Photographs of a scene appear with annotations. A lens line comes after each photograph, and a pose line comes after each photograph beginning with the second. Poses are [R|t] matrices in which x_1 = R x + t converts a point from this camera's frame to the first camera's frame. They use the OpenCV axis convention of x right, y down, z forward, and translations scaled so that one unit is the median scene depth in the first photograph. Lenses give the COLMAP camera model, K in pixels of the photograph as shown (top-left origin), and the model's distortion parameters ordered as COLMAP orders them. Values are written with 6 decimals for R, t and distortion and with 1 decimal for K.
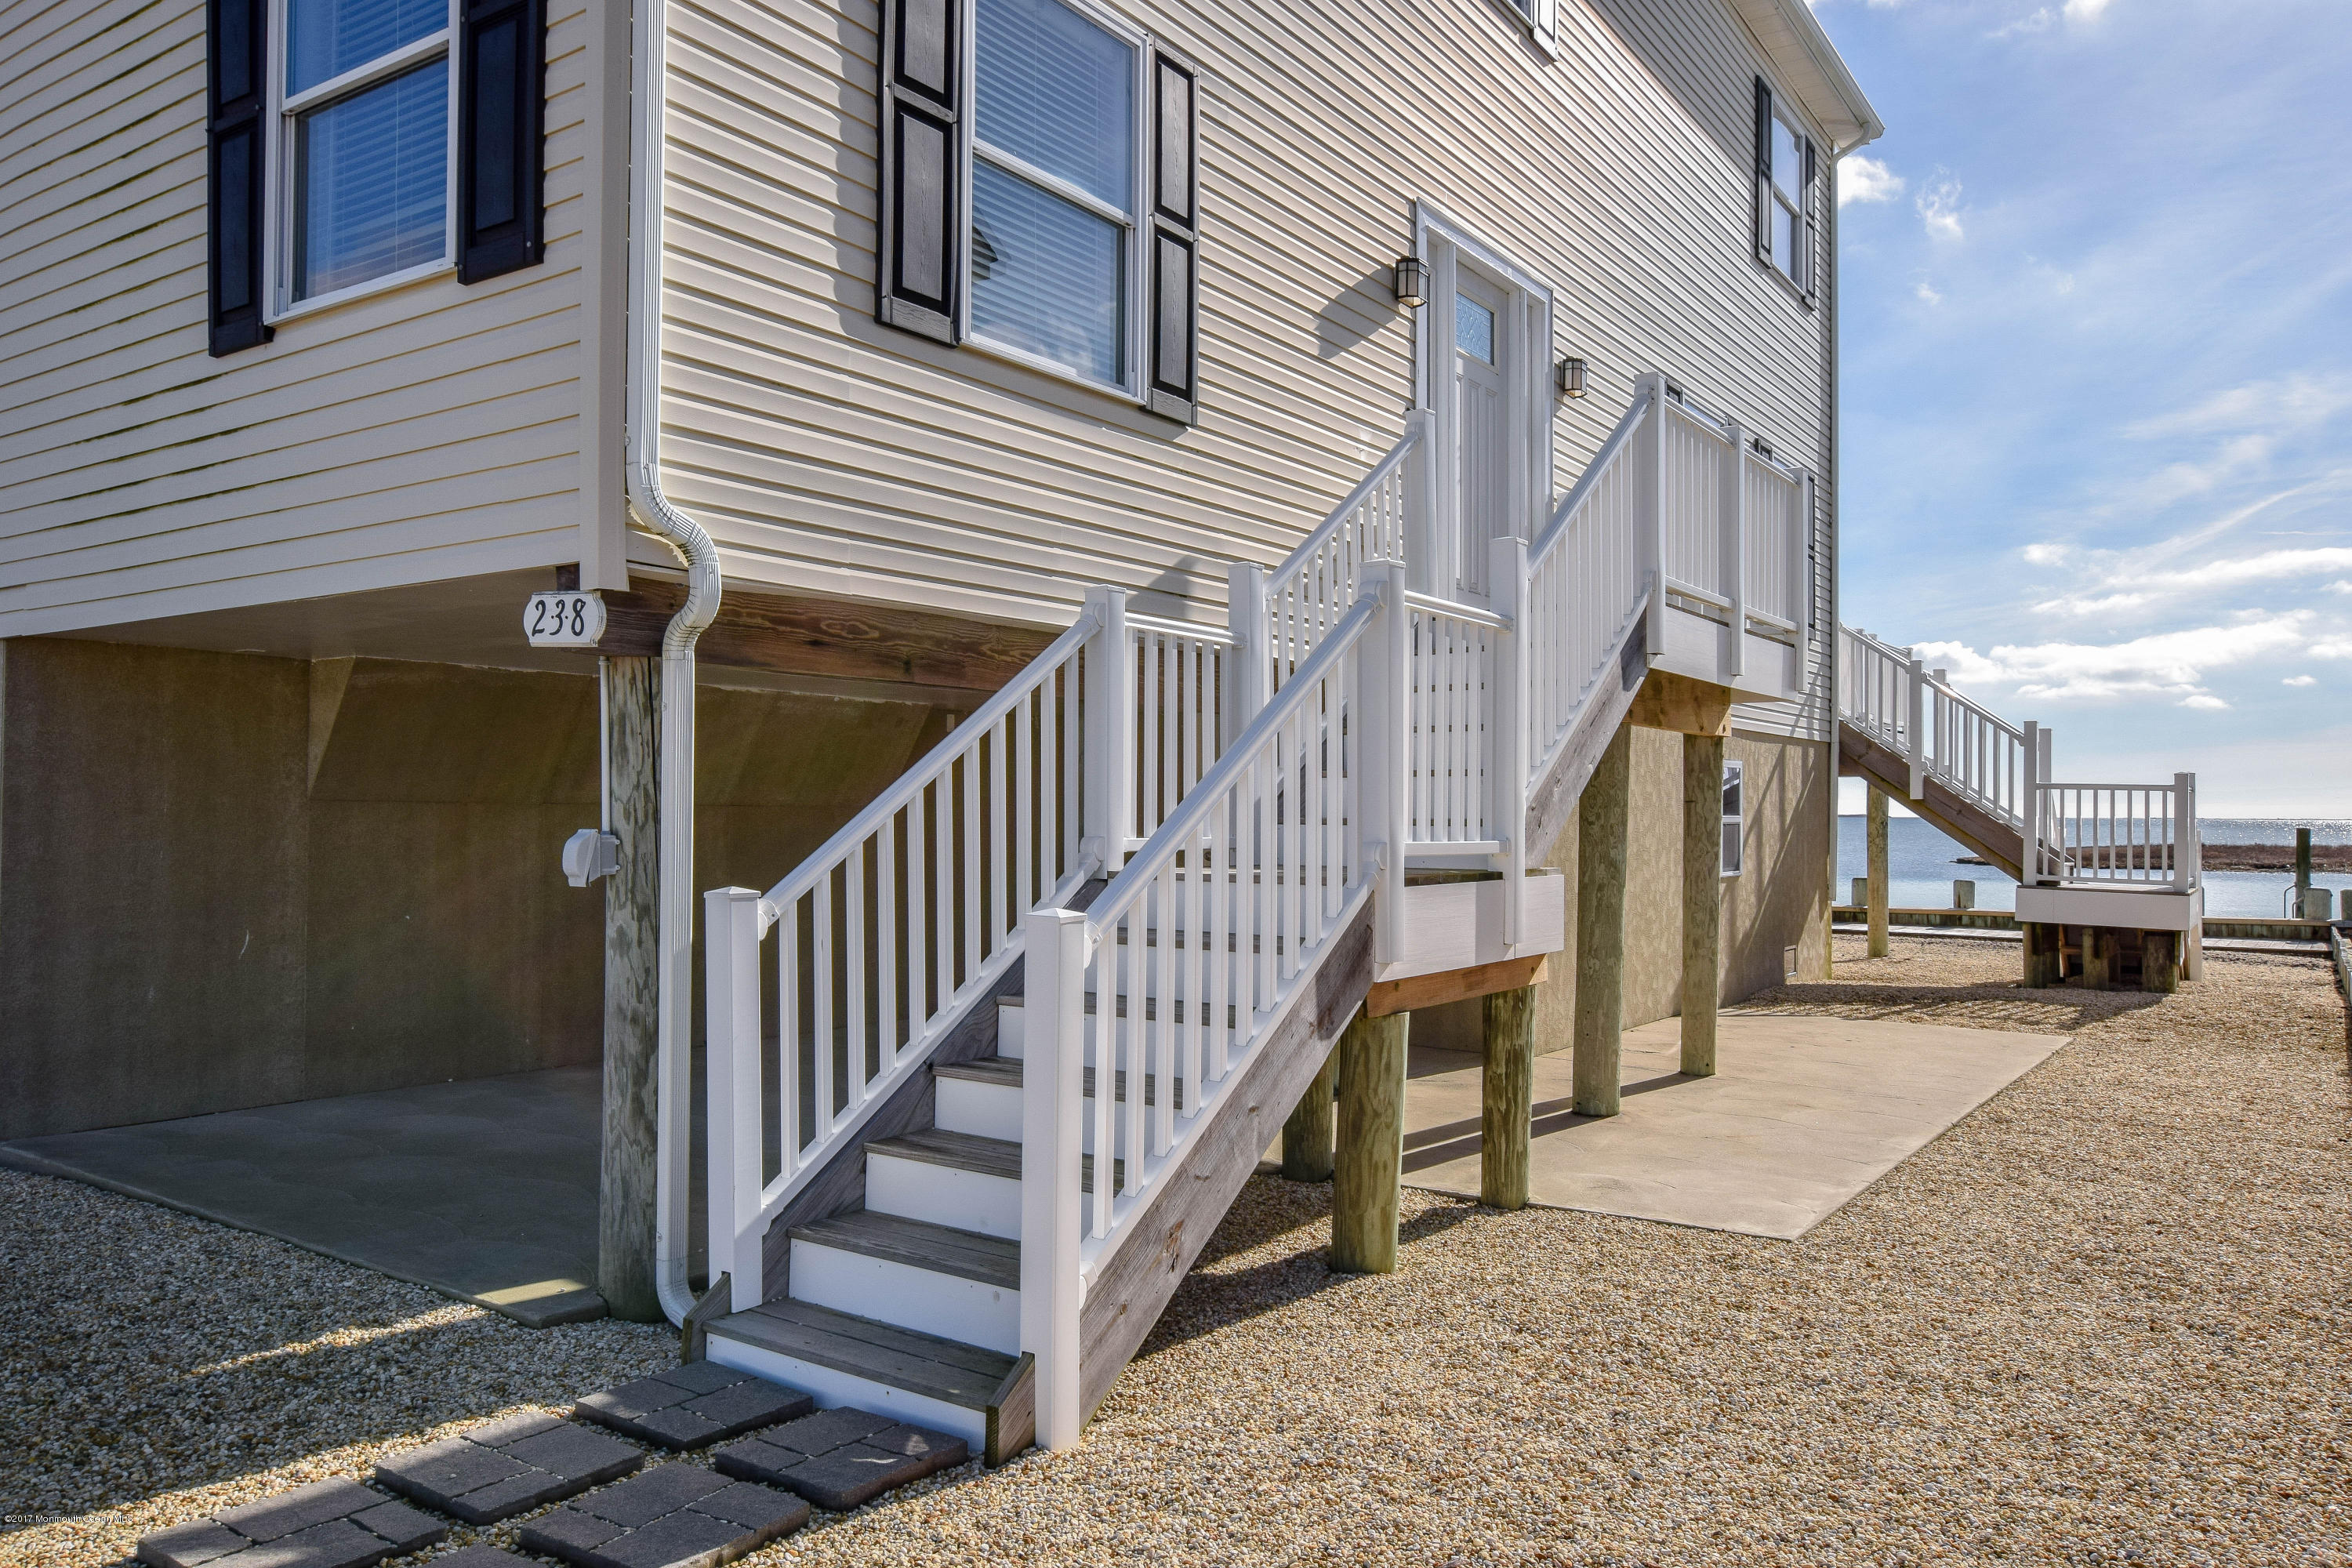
lens RADIAL K [[1666.9, 0, 1172.4], [0, 1666.9, 788.5], [0, 0, 1]] dist [0.006986, 0.001026]
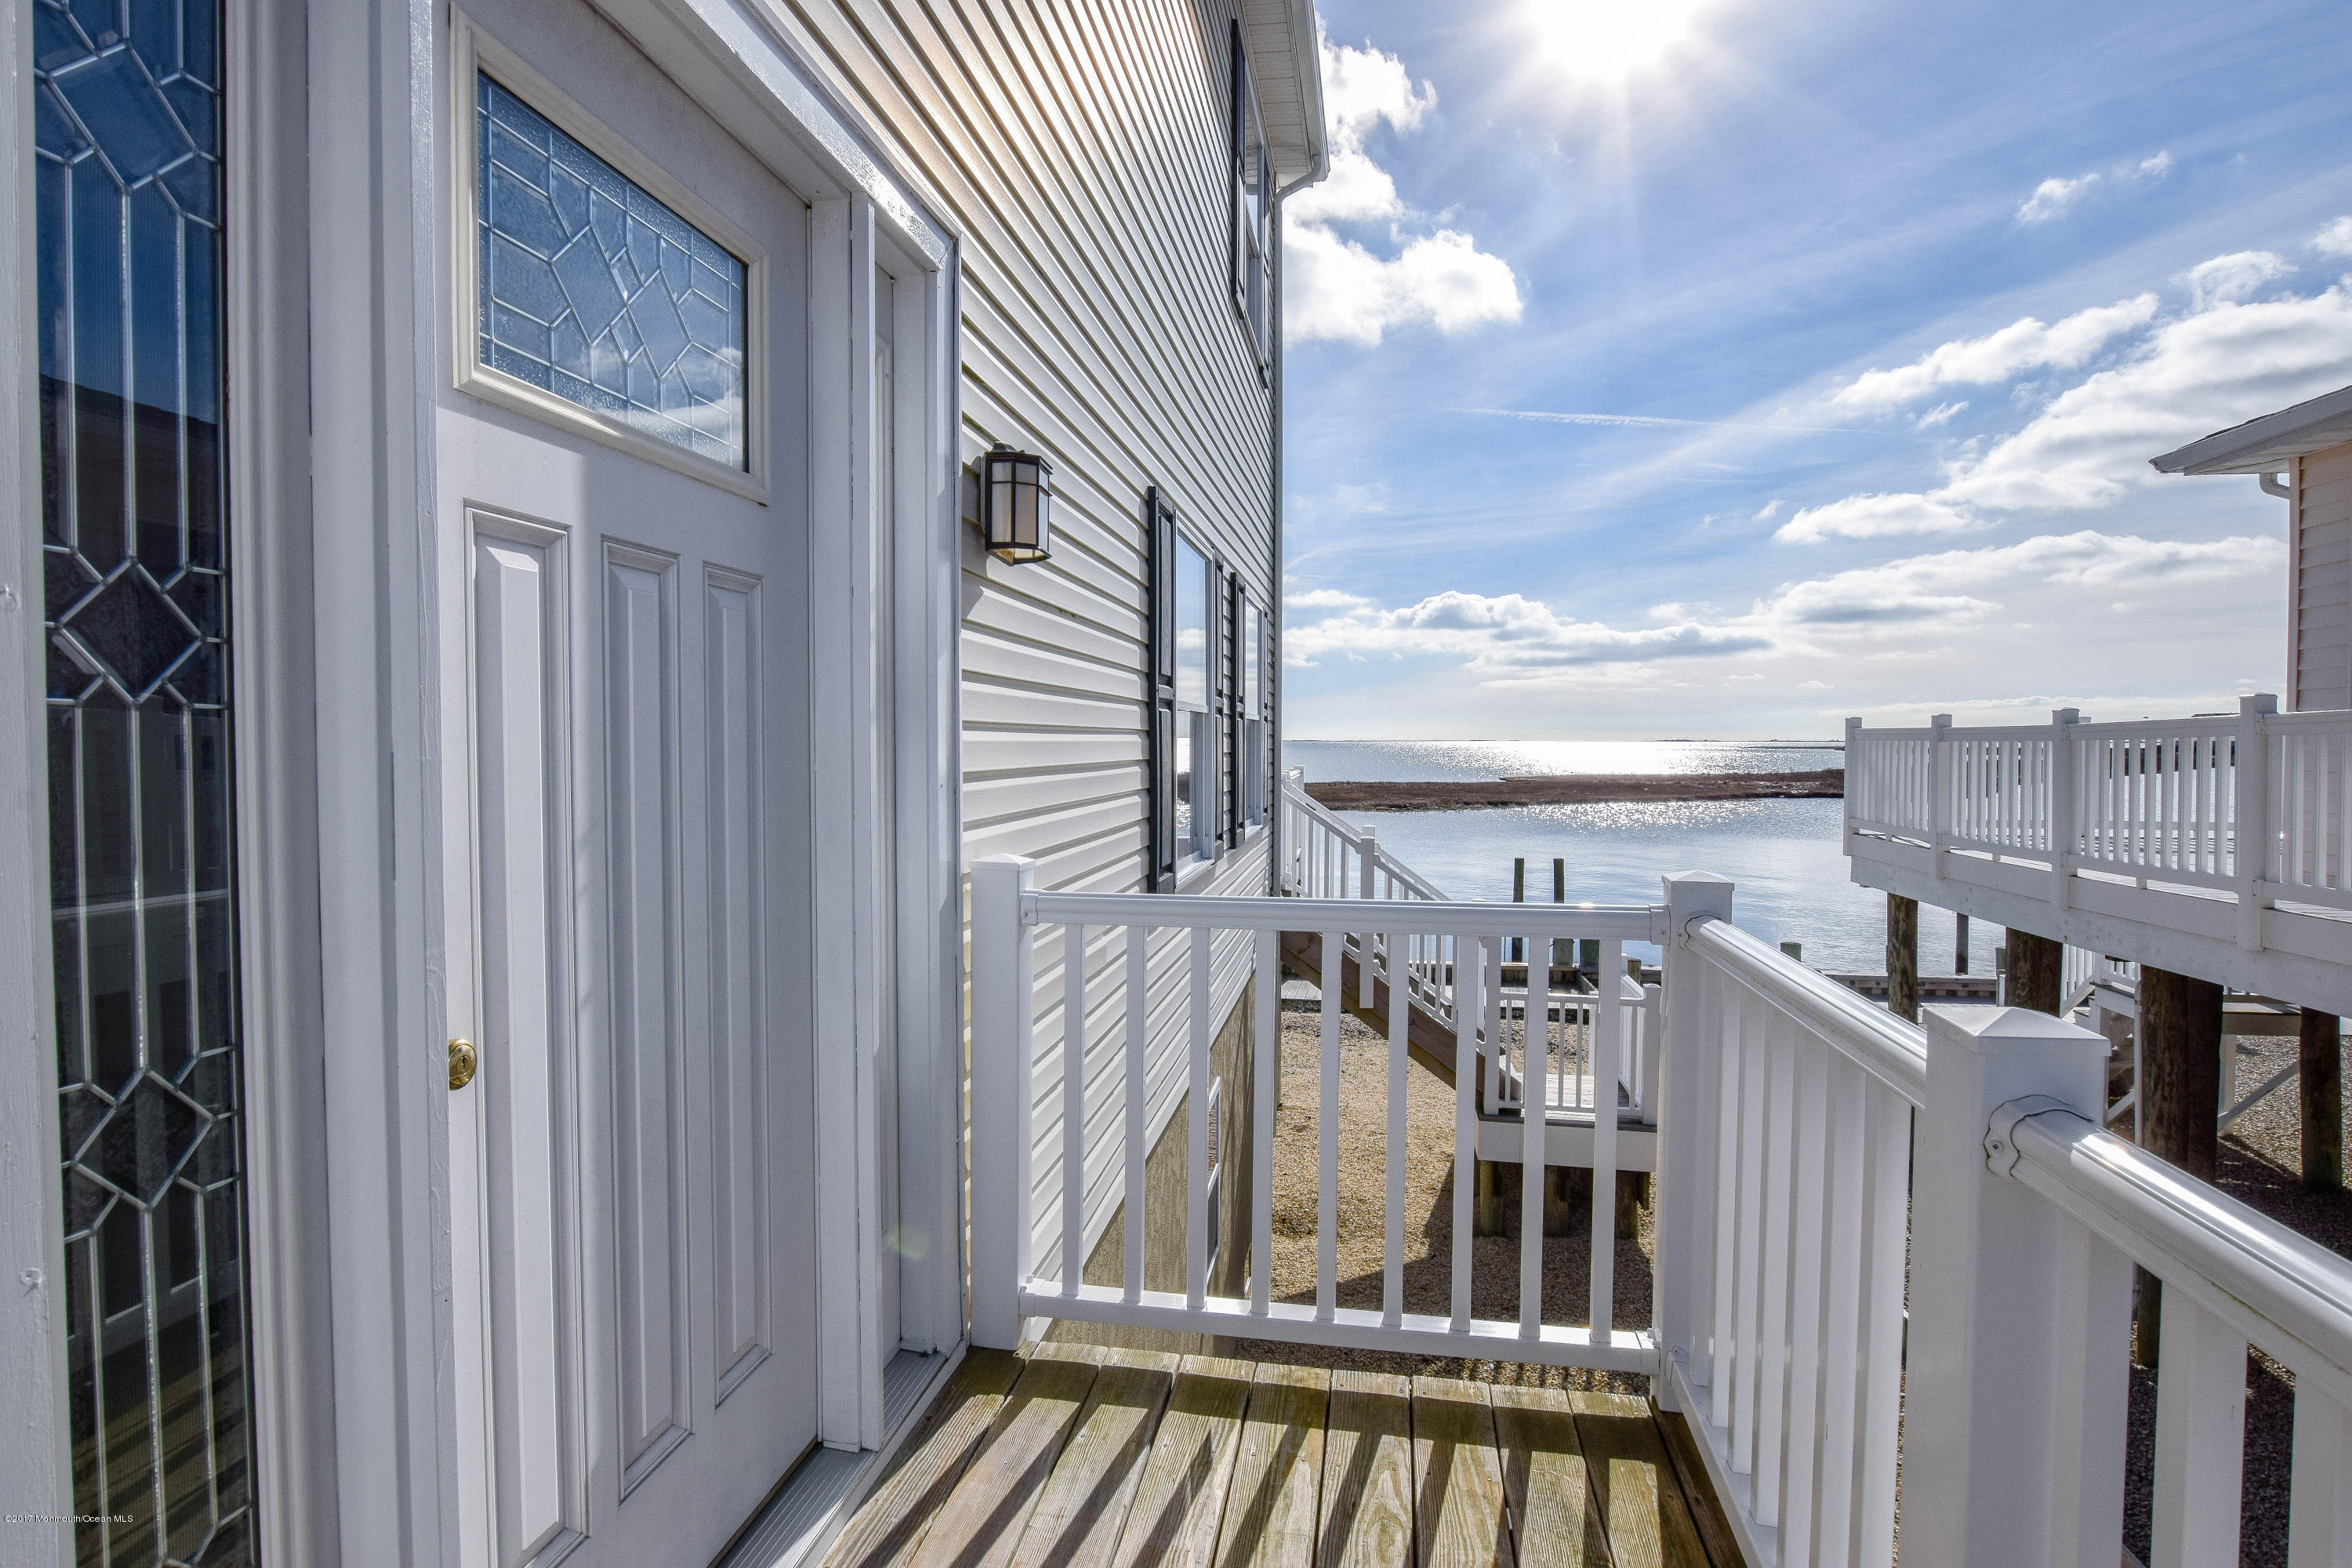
lens RADIAL K [[1270.1, 0, 1173.9], [0, 1270.1, 785.7], [0, 0, 1]] dist [-0.001864, -0.000103]
pose [[0.910277, -0.009467, 0.413892, 0.159311], [-0.010747, 0.998861, 0.046485, -0.200069], [-0.413861, -0.046762, 0.909138, 0.738222]]
